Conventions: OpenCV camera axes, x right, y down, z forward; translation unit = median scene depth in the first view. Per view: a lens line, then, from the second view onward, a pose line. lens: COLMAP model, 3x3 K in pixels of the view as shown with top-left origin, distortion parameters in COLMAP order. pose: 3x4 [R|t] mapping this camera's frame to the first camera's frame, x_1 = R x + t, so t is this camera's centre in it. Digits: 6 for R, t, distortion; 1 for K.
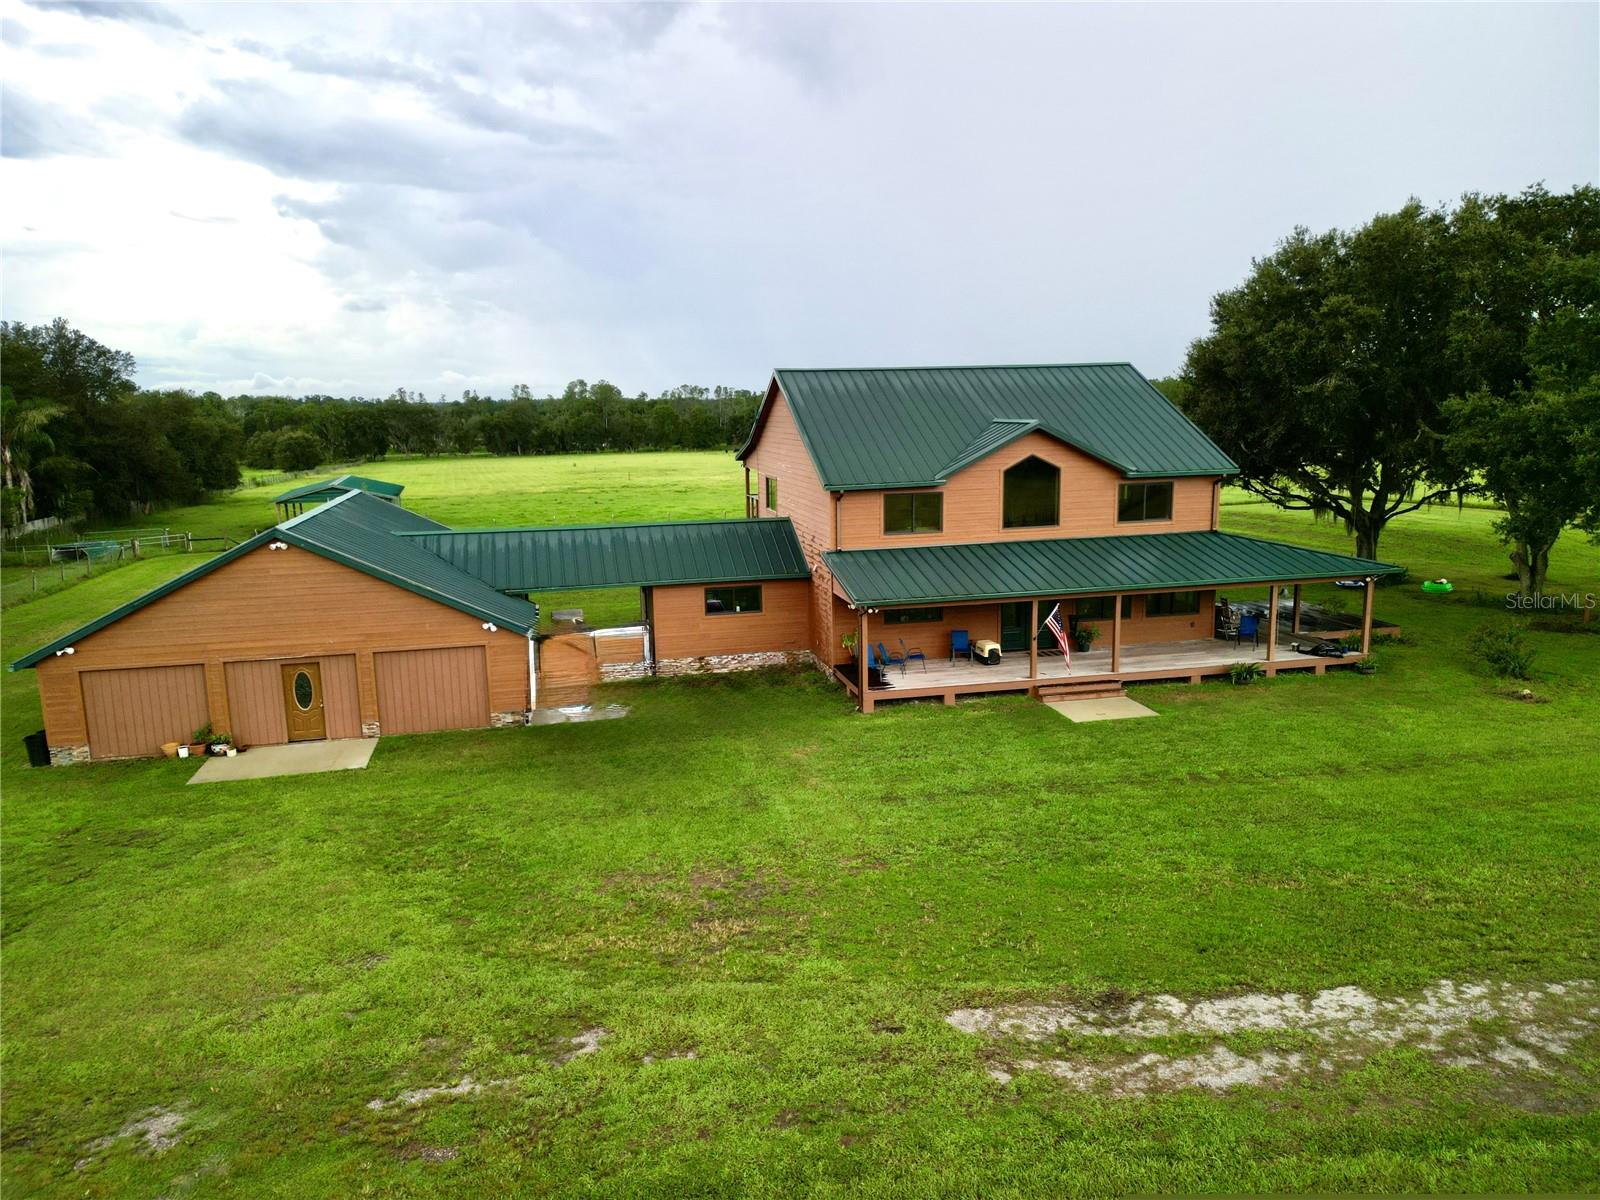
lens RADIAL K [[1117.5, 0, 797.5], [0, 1117.5, 592.8], [0, 0, 1]] dist [0.077832, -0.076512]
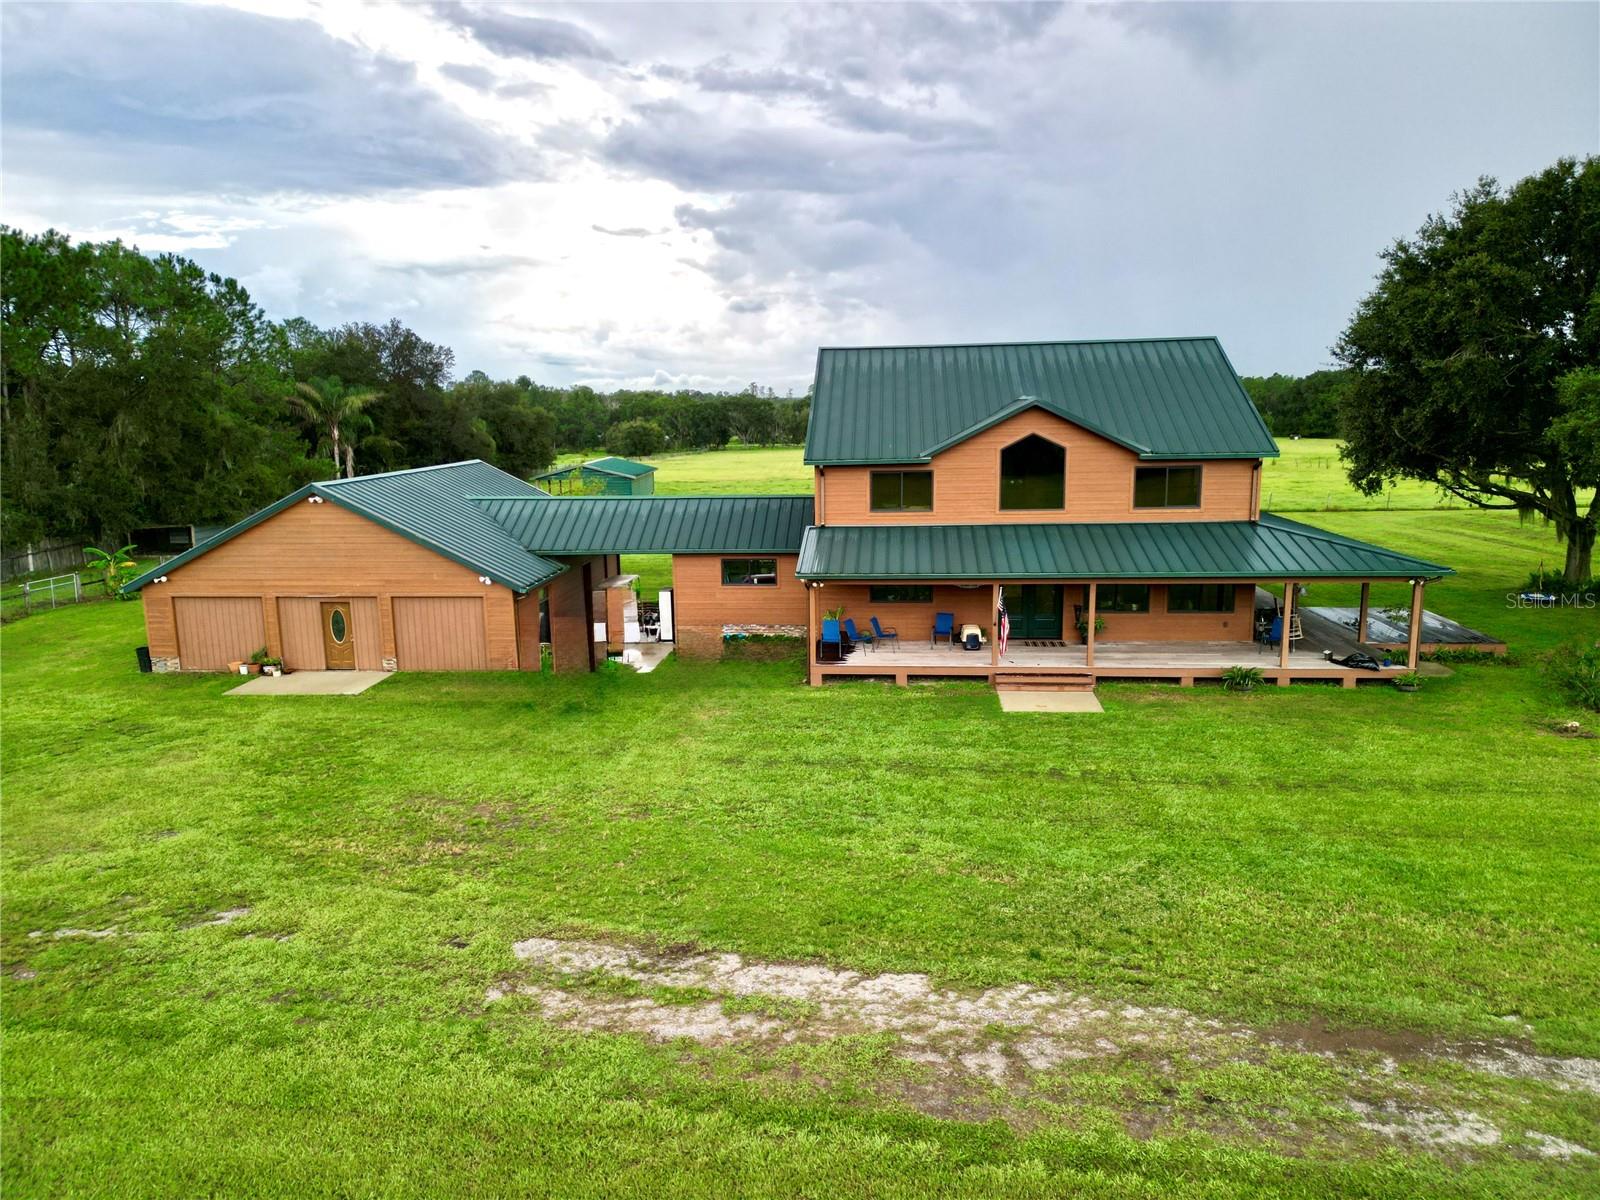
lens RADIAL K [[1117.5, 0, 797.5], [0, 1117.5, 592.8], [0, 0, 1]] dist [0.077832, -0.076512]
pose [[0.951261, 0.055504, -0.303352, 0.359906], [-0.053775, 0.998454, 0.014057, 0.010590], [0.303663, 0.002941, 0.952775, 0.038067]]
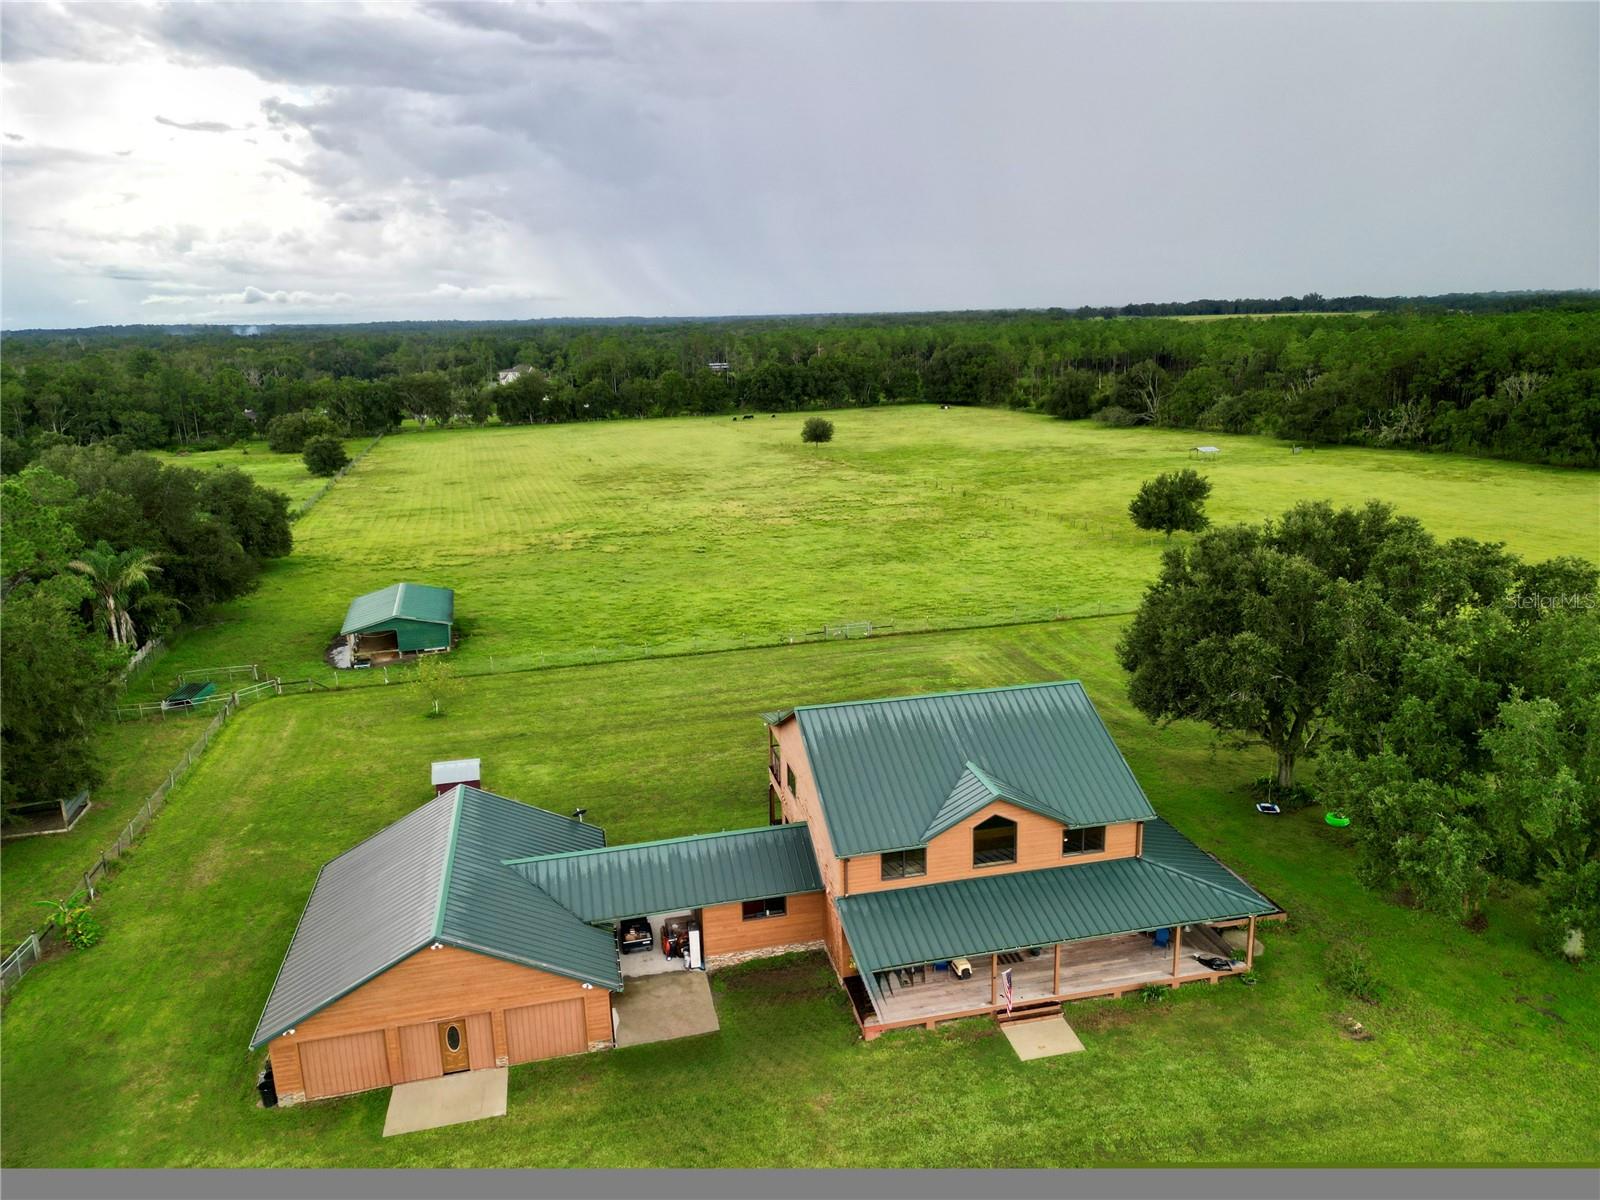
lens RADIAL K [[1117.5, 0, 797.5], [0, 1117.5, 592.8], [0, 0, 1]] dist [0.077832, -0.076512]
pose [[0.999961, -0.006315, -0.006198, -0.010937], [0.006767, 0.997100, 0.075807, -0.545657], [0.005701, -0.075846, 0.997103, -0.315248]]
